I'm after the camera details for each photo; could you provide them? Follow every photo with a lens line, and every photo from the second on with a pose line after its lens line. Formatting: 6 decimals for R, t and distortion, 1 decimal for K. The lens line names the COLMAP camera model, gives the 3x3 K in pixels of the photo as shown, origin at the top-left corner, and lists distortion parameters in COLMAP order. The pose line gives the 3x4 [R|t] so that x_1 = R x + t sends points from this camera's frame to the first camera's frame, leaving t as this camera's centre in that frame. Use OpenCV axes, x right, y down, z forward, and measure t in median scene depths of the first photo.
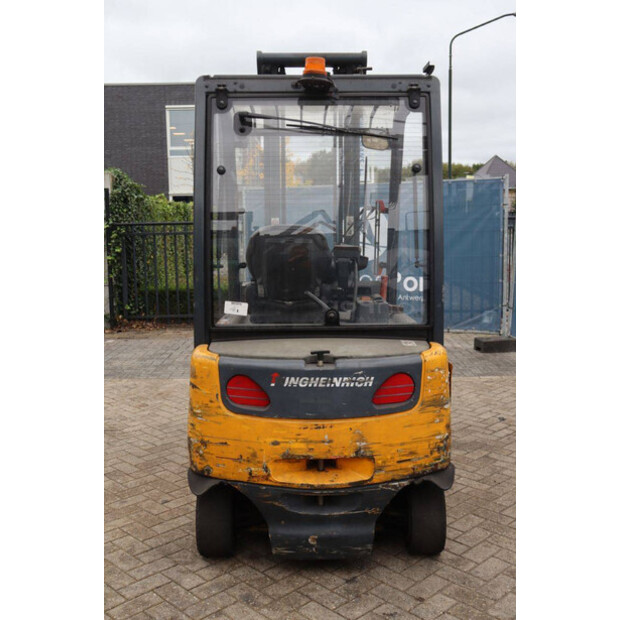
lens RADIAL K [[710.5, 0, 310.0], [0, 710.5, 310.0], [0, 0, 1]] dist [-0.012333, 0.005442]
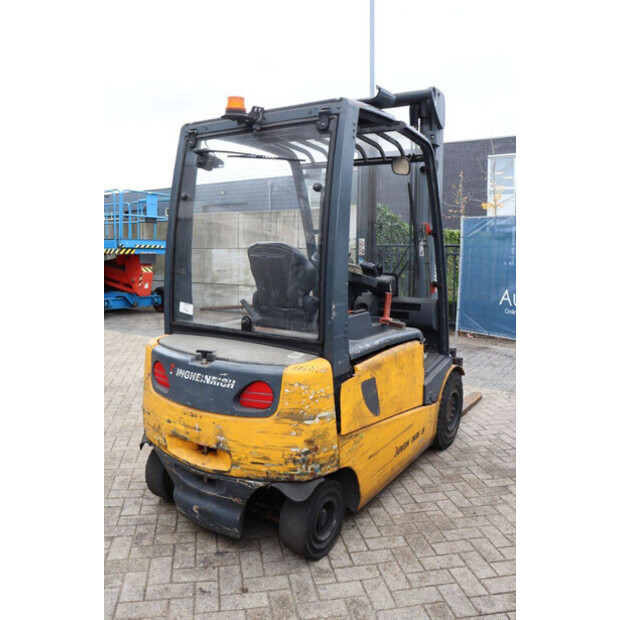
lens RADIAL K [[536.6, 0, 310.0], [0, 536.6, 310.0], [0, 0, 1]] dist [-0.101845, 0.006790]
pose [[0.821632, 0.089429, -0.562960, 0.630964], [-0.092030, 0.995471, 0.023819, -0.043199], [0.562540, 0.032239, 0.826141, 0.380456]]
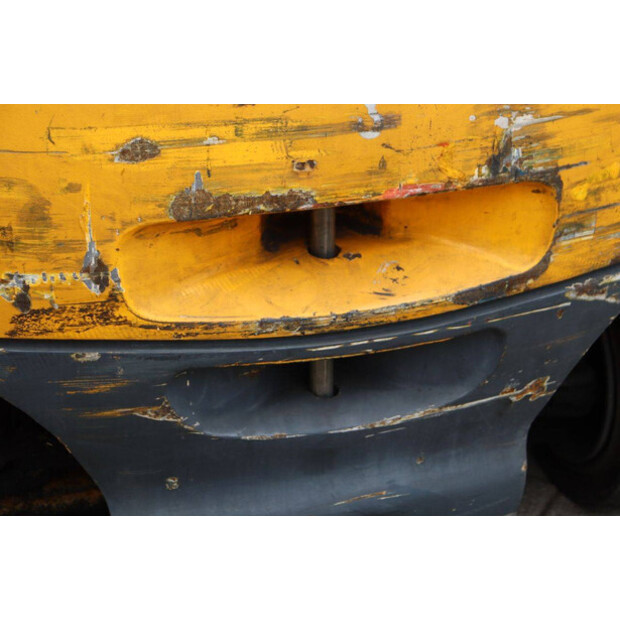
lens RADIAL K [[1444.8, 0, 310.0], [0, 1444.8, 310.0], [0, 0, 1]] dist [0.430365, -0.031601]
pose [[0.960286, -0.108722, 0.256963, -0.115036], [0.032356, 0.958138, 0.284473, 0.110029], [-0.277134, -0.264861, 0.923605, 0.566573]]
